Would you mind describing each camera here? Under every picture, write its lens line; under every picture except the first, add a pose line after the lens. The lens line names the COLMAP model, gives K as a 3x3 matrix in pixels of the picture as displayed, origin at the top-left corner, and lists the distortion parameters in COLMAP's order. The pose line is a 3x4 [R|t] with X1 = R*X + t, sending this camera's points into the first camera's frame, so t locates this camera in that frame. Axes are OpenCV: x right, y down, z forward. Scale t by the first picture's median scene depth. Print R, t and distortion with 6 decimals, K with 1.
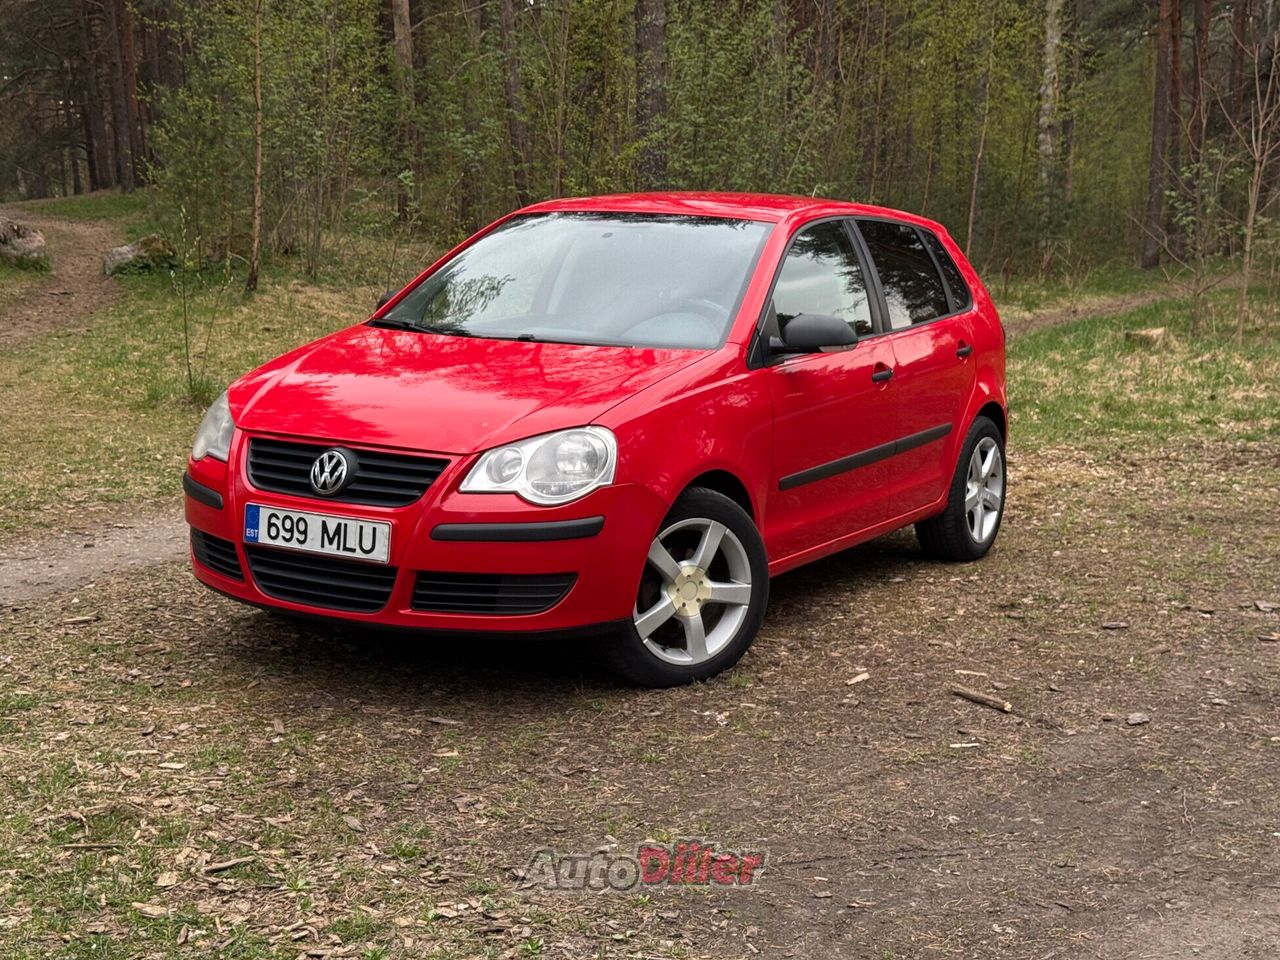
lens RADIAL K [[1764.1, 0, 640.0], [0, 1764.1, 480.0], [0, 0, 1]] dist [0.104790, 0.025291]
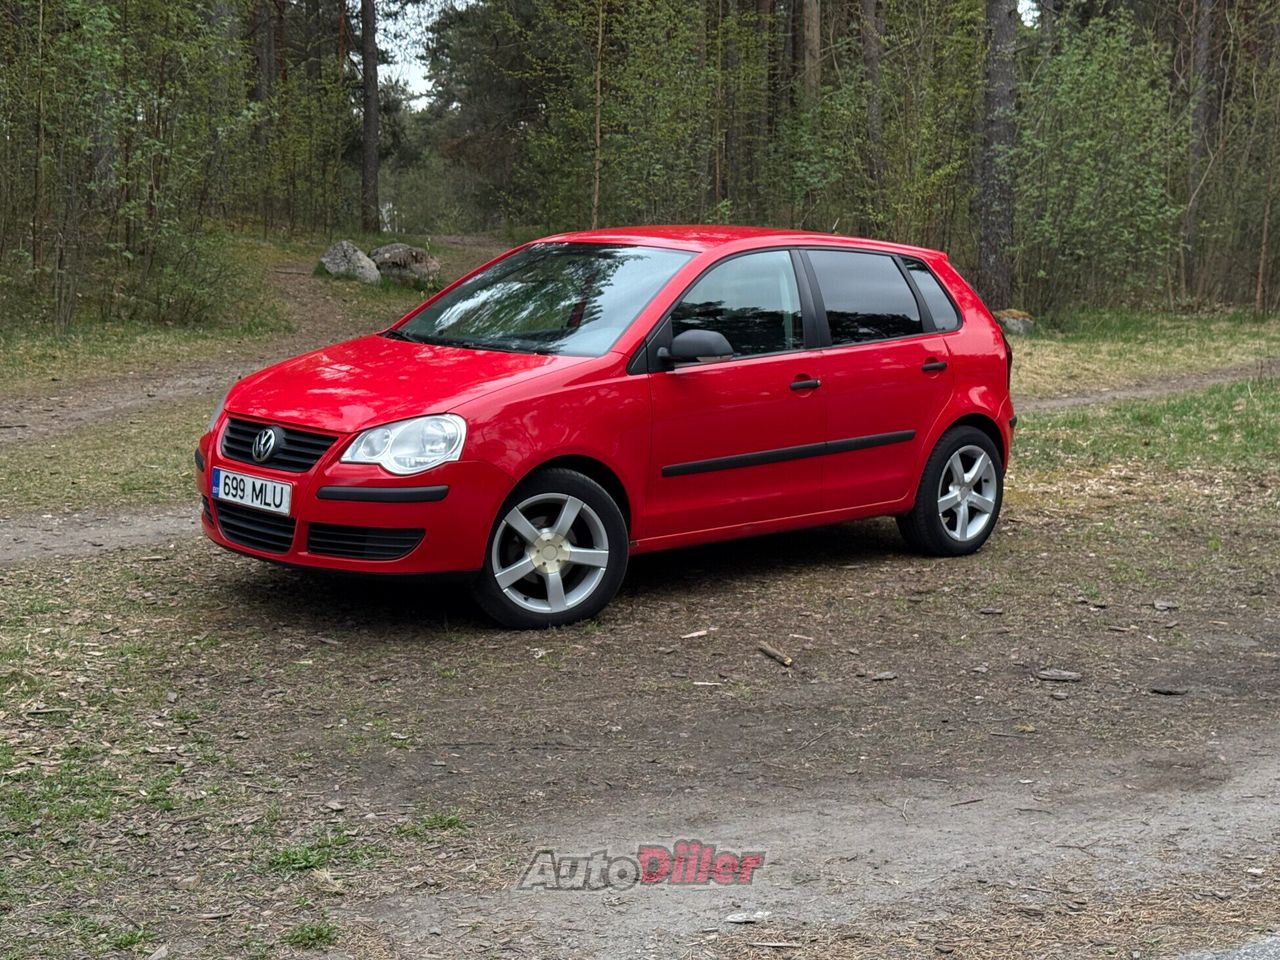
lens RADIAL K [[1769.2, 0, 678.4], [0, 1769.2, 476.1], [0, 0, 1]] dist [0.012629, 0.942561]
pose [[0.965371, 0.036460, -0.258320, 0.450930], [-0.040423, 0.999132, -0.010045, 0.019239], [0.257730, 0.020139, 0.966007, -0.173790]]
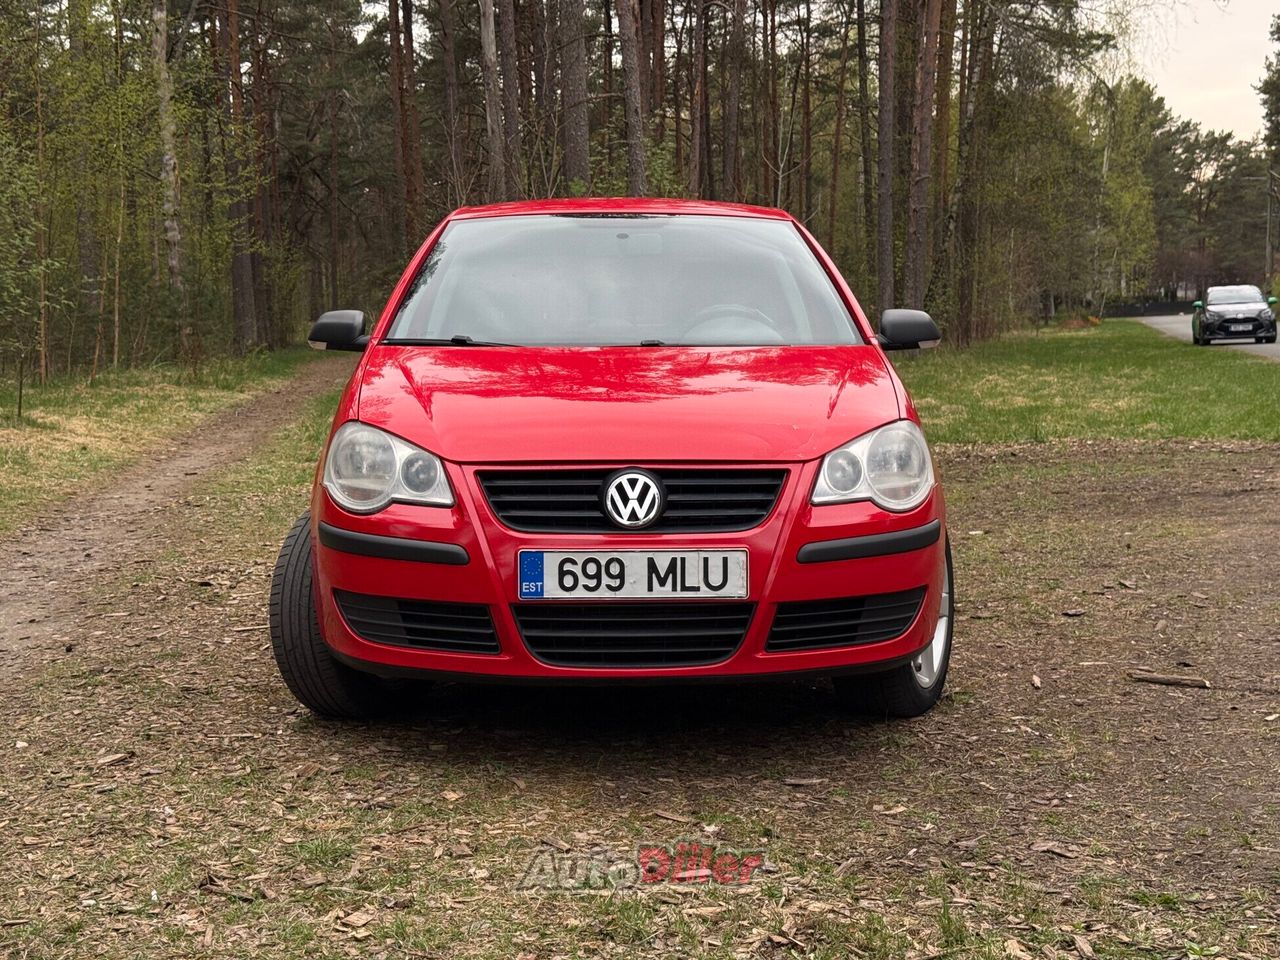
lens RADIAL K [[1764.1, 0, 640.0], [0, 1764.1, 480.0], [0, 0, 1]] dist [0.104790, 0.025291]
pose [[0.852792, -0.075786, 0.516723, -0.587677], [0.104337, 0.994192, -0.026382, 0.008340], [-0.511723, 0.076412, 0.855746, 0.305463]]
